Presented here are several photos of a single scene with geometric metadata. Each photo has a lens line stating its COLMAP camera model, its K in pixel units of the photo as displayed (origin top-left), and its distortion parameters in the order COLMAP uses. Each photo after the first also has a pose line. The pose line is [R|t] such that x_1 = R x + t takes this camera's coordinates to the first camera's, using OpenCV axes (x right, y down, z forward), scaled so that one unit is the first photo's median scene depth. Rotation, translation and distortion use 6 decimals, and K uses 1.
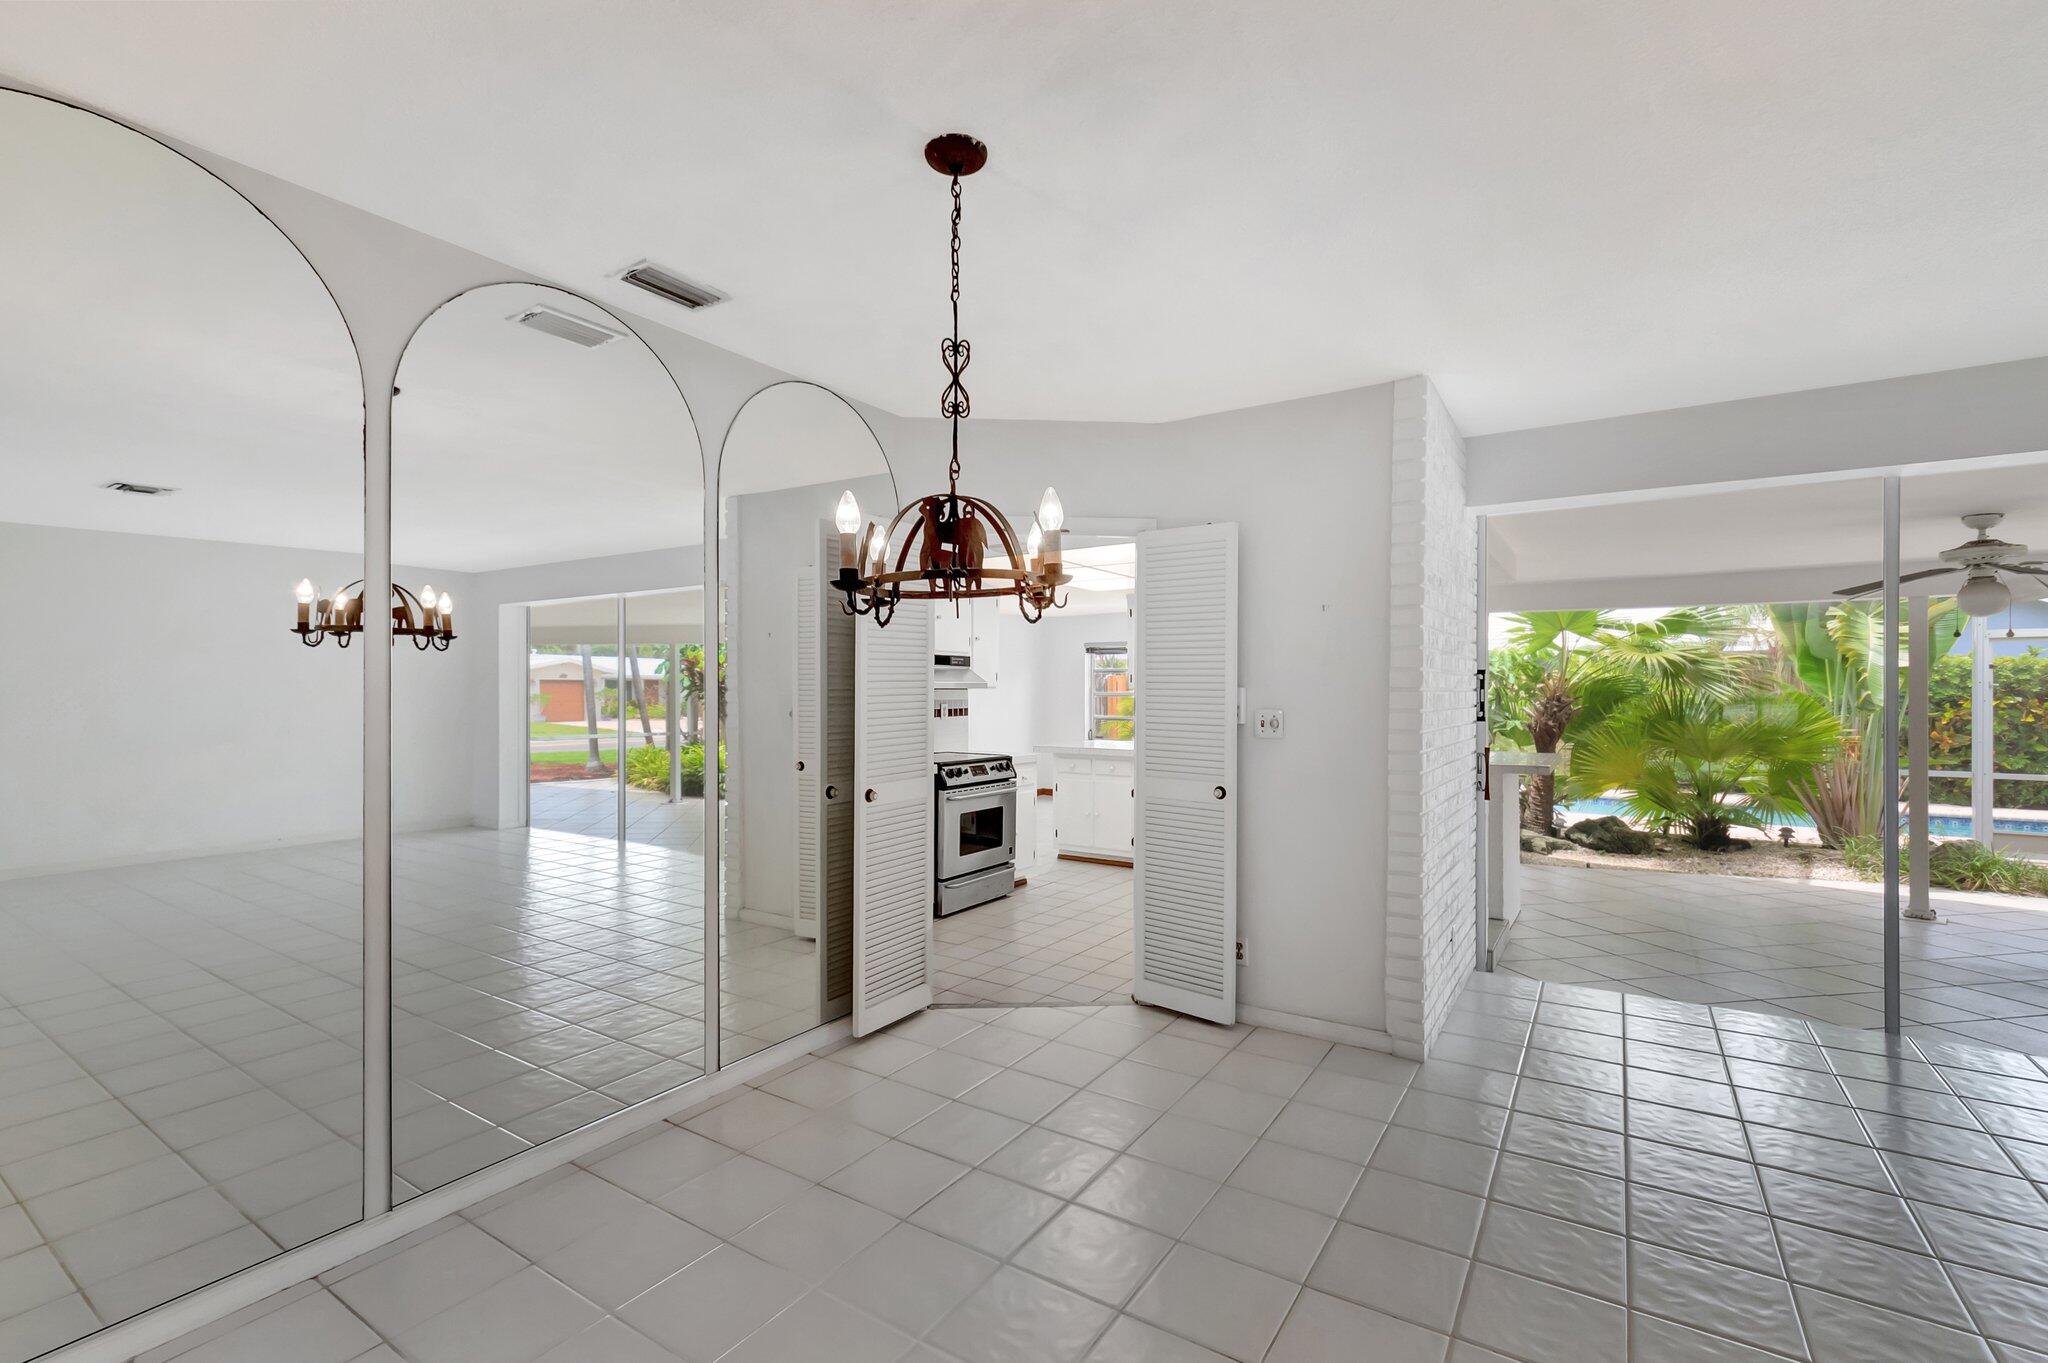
lens RADIAL K [[904.0, 0, 1045.8], [0, 904.0, 692.9], [0, 0, 1]] dist [0.000708, 0.000251]
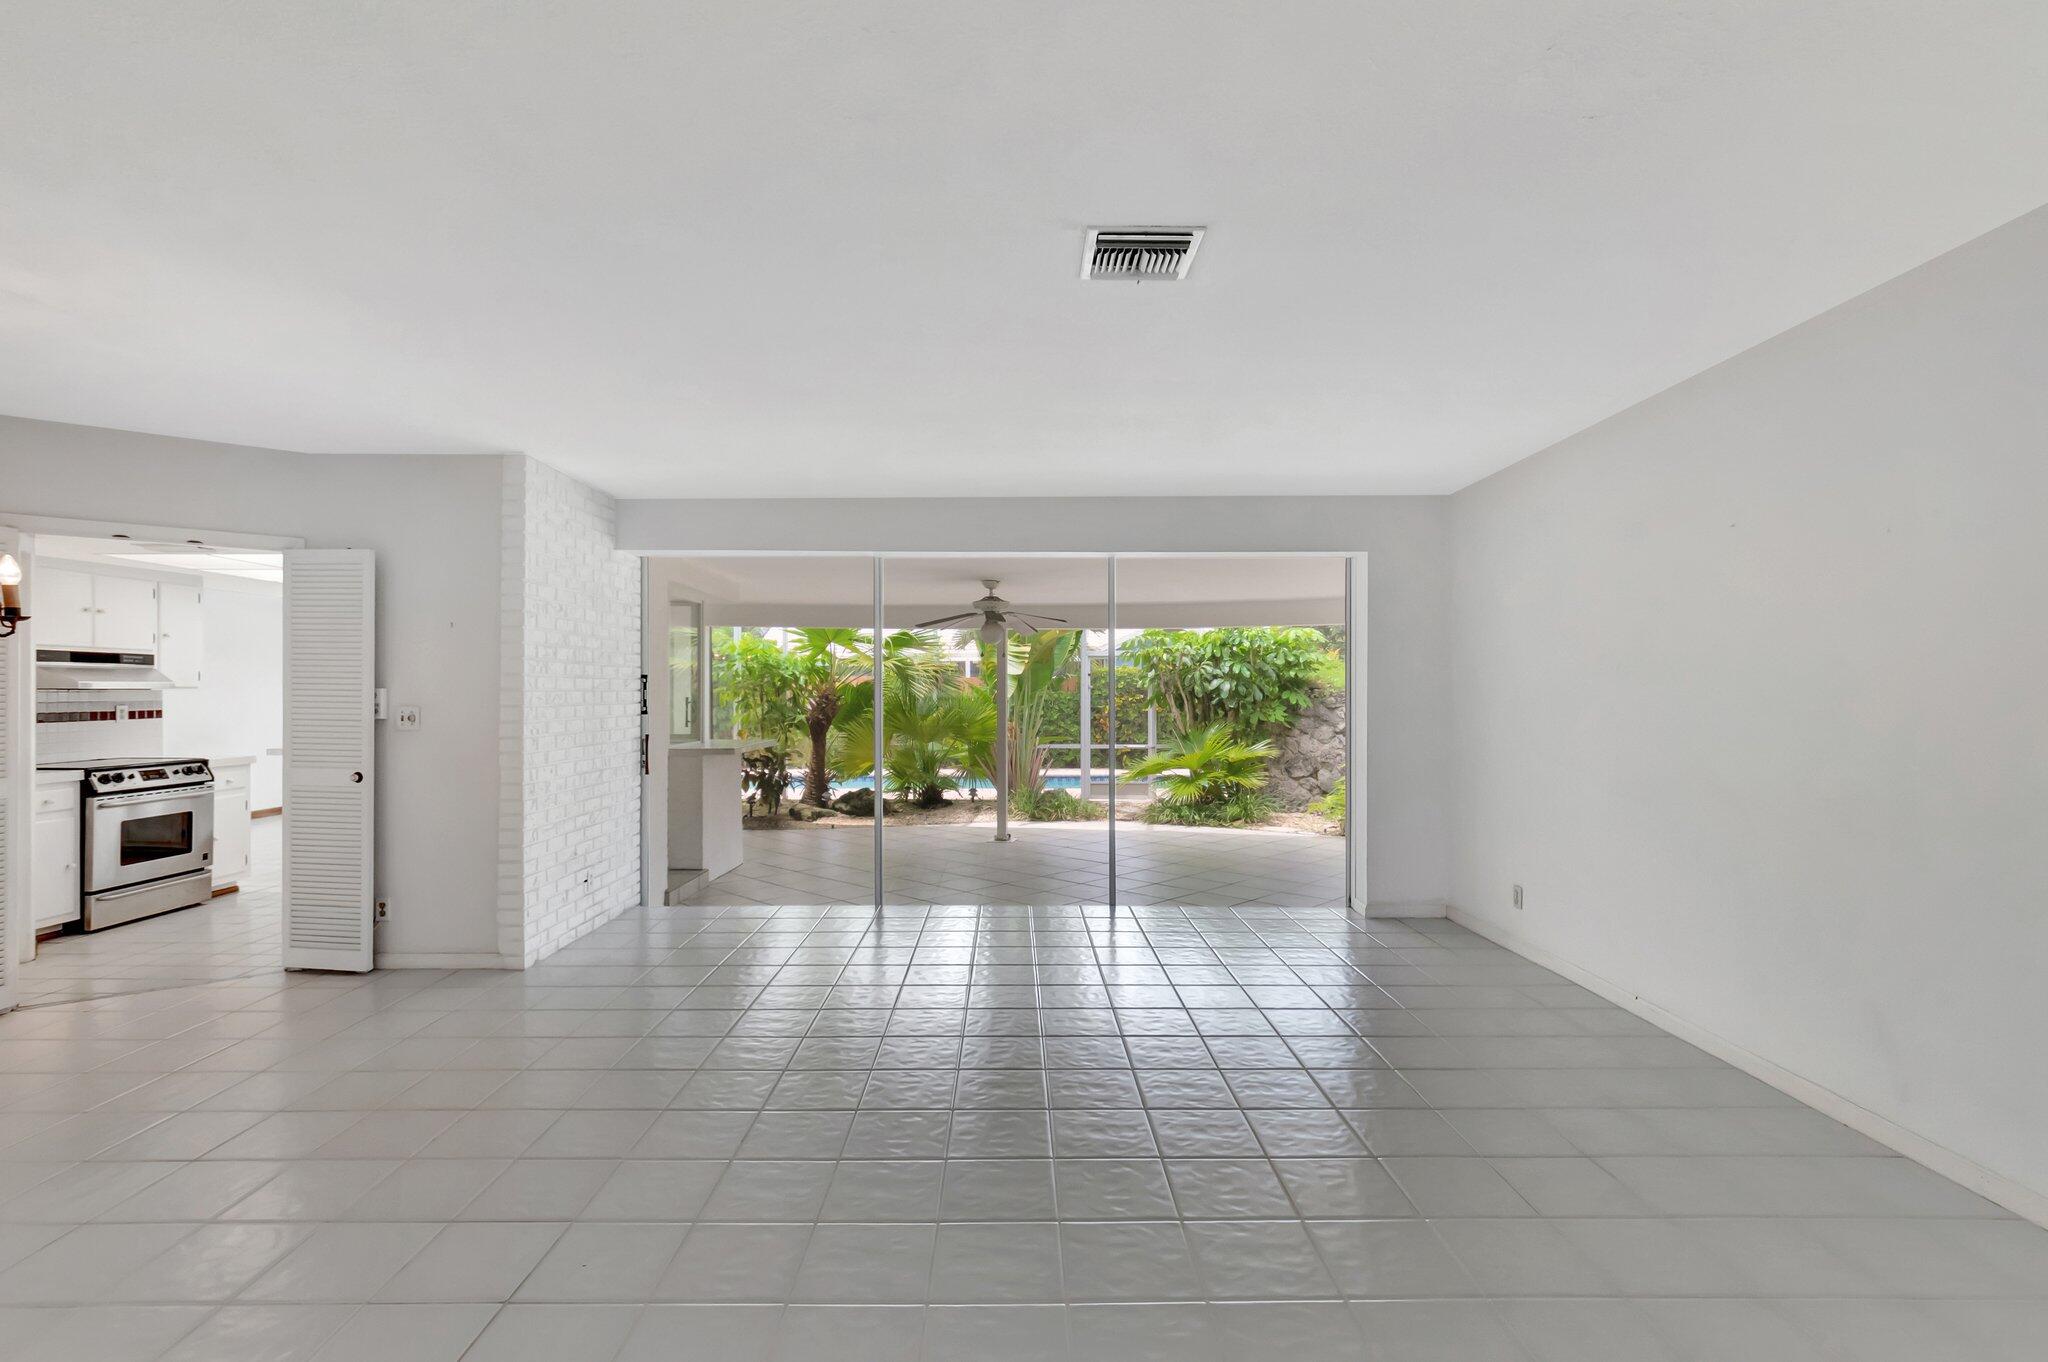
lens RADIAL K [[897.8, 0, 1017.1], [0, 897.8, 689.3], [0, 0, 1]] dist [-0.000560, 0.001373]
pose [[0.838719, 0.000613, 0.544564, 0.164010], [0.001387, 0.999994, -0.003261, 0.000143], [-0.544563, 0.003491, 0.838713, -0.272819]]
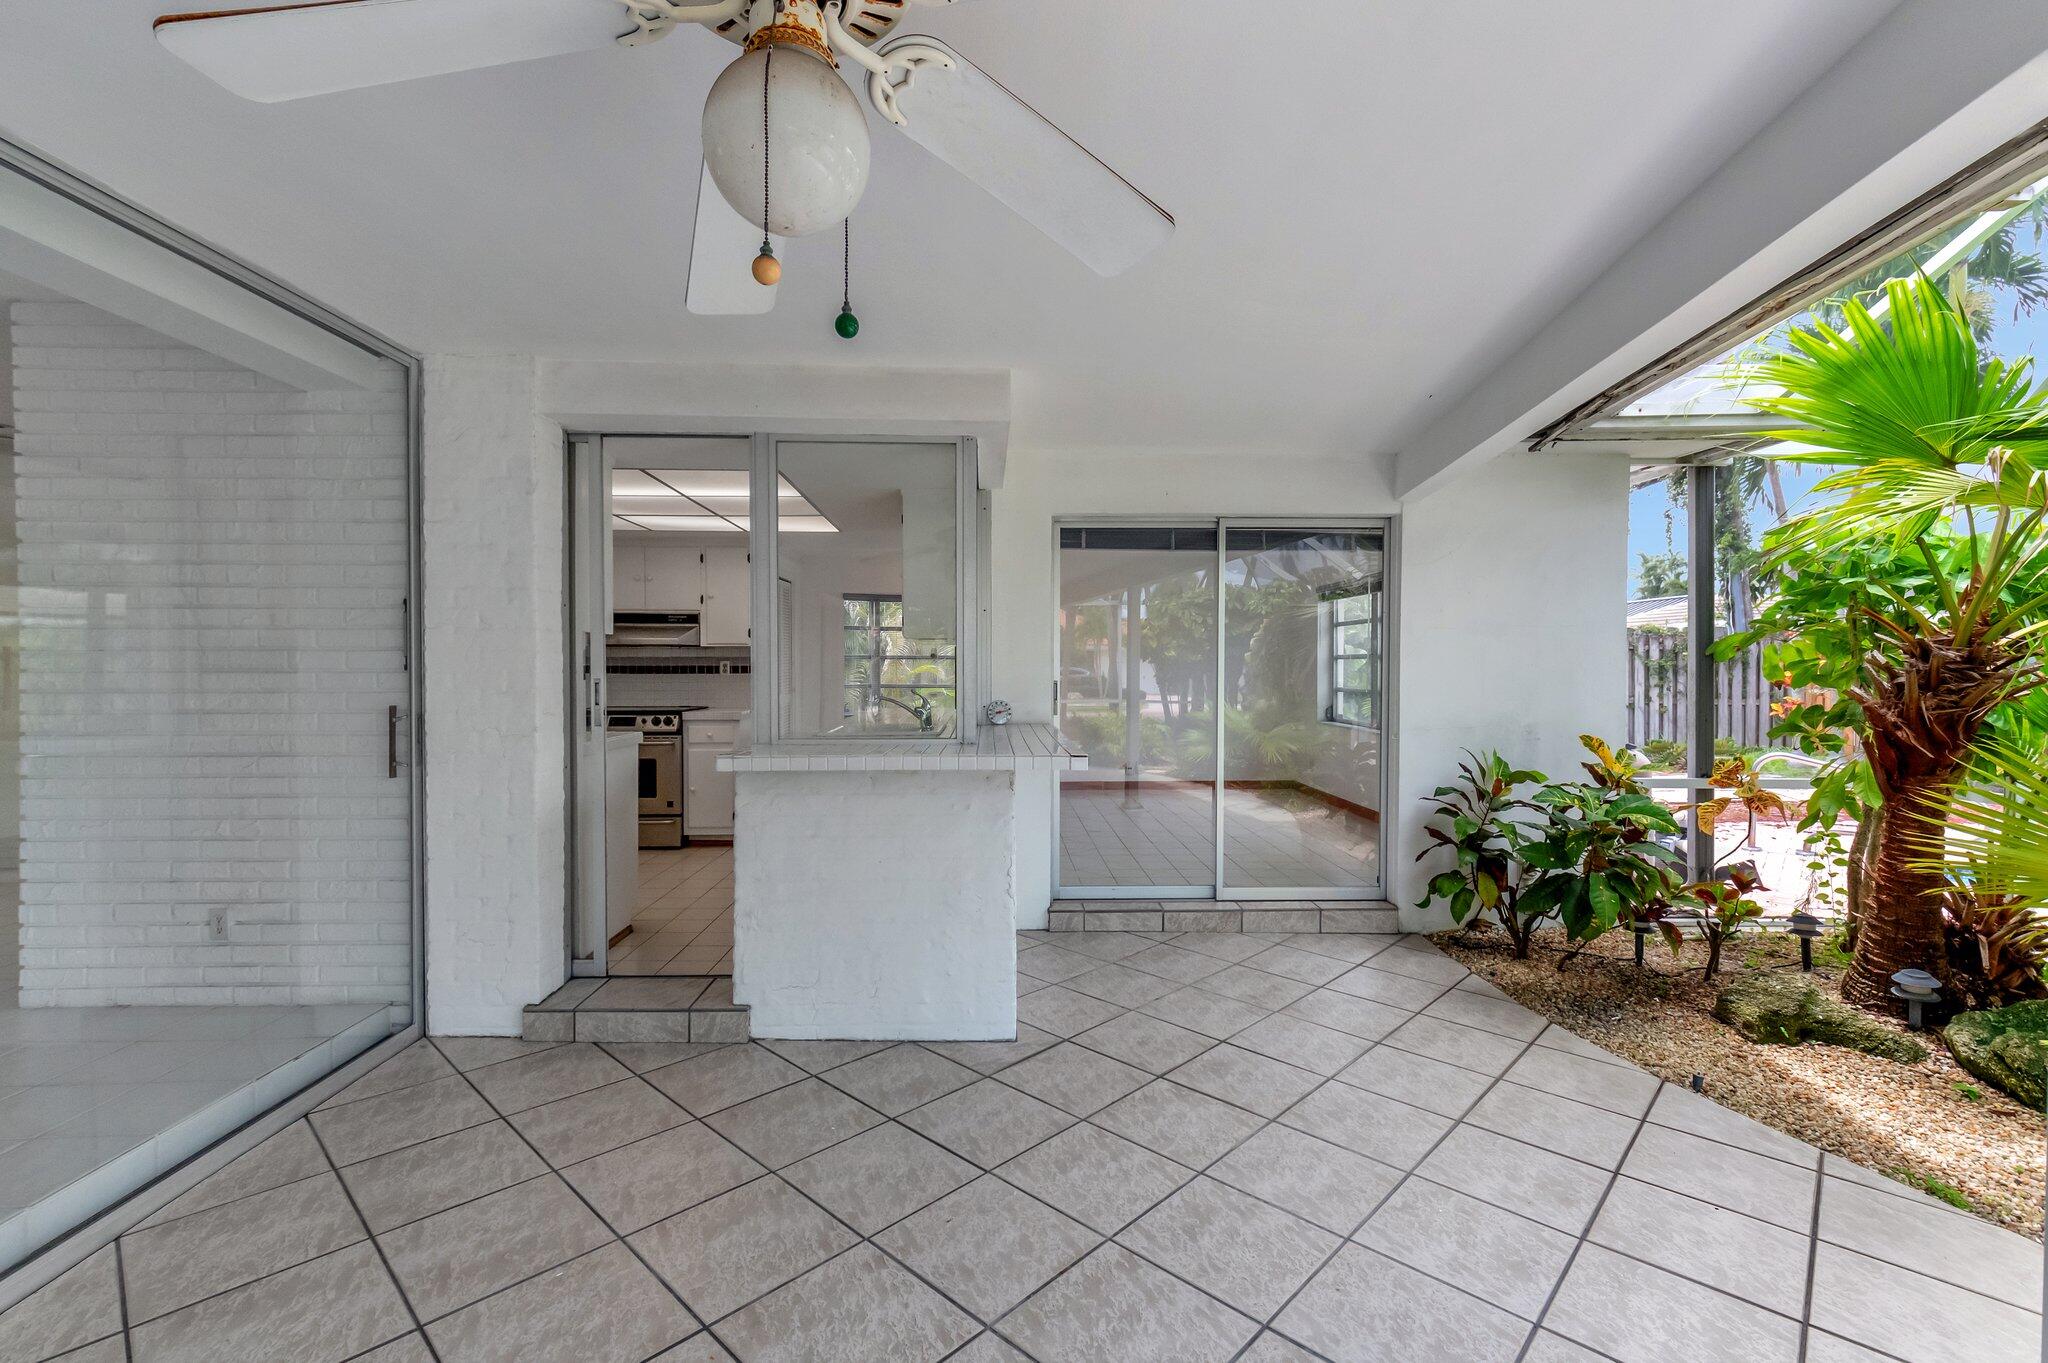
lens RADIAL K [[903.2, 0, 992.3], [0, 903.2, 677.2], [0, 0, 1]] dist [-0.037621, 0.011943]
pose [[0.545388, 0.009260, -0.838132, 0.965098], [-0.001681, 0.999949, 0.009954, 0.020560], [0.838182, -0.004020, 0.545376, 0.704188]]
